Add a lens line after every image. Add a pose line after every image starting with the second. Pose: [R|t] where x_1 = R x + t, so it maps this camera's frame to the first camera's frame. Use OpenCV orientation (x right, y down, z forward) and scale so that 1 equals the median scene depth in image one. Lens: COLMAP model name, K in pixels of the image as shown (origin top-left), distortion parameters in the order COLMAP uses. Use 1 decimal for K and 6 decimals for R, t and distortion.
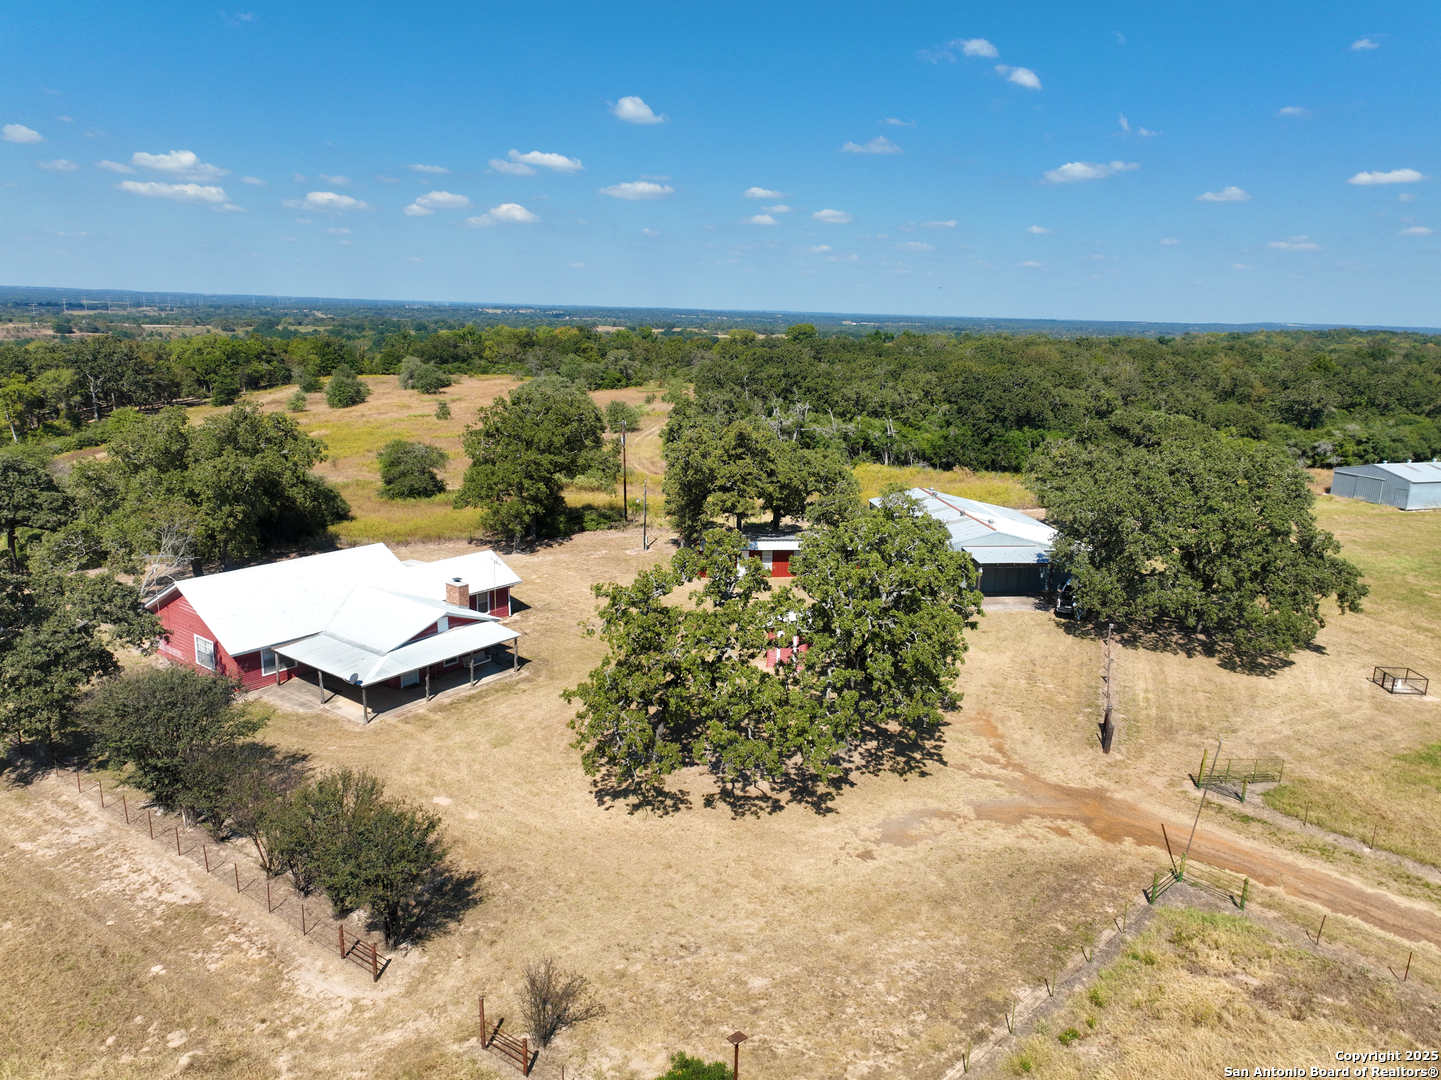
lens RADIAL K [[1001.6, 0, 720.5], [0, 1001.6, 540.0], [0, 0, 1]] dist [-0.001766, 0.008948]
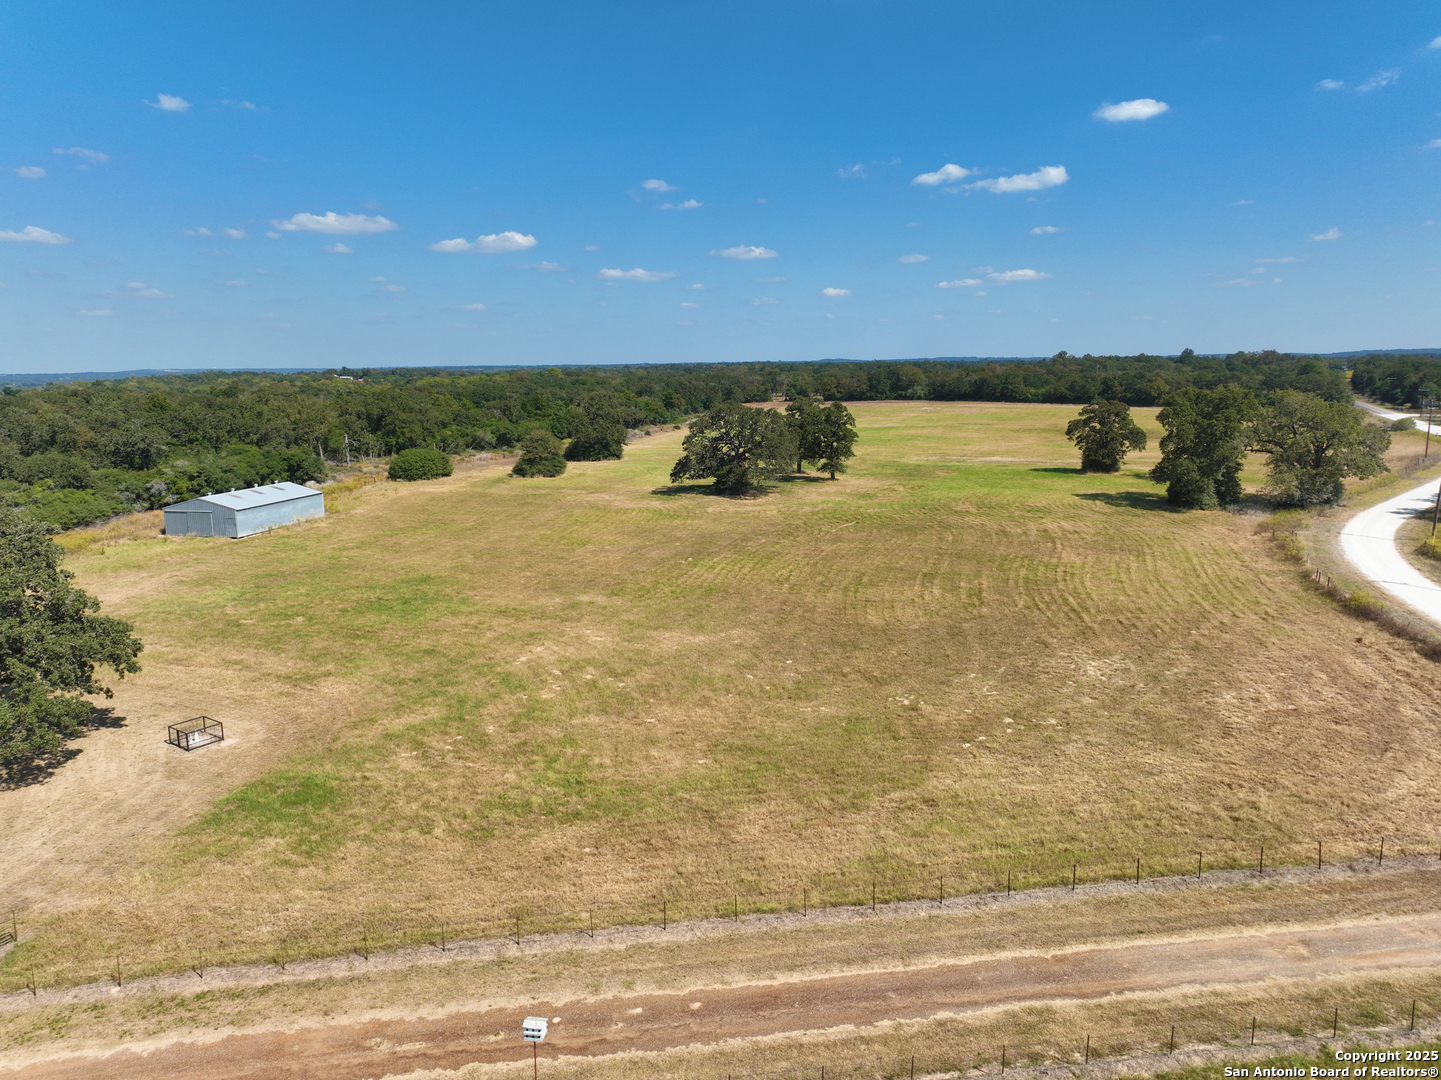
lens RADIAL K [[1001.6, 0, 720.5], [0, 1001.6, 540.0], [0, 0, 1]] dist [-0.001766, 0.008948]
pose [[0.534834, -0.180788, 0.825389, 0.107988], [0.217197, 0.973434, 0.072476, 0.004037], [-0.816565, 0.140509, 0.559892, 0.042305]]
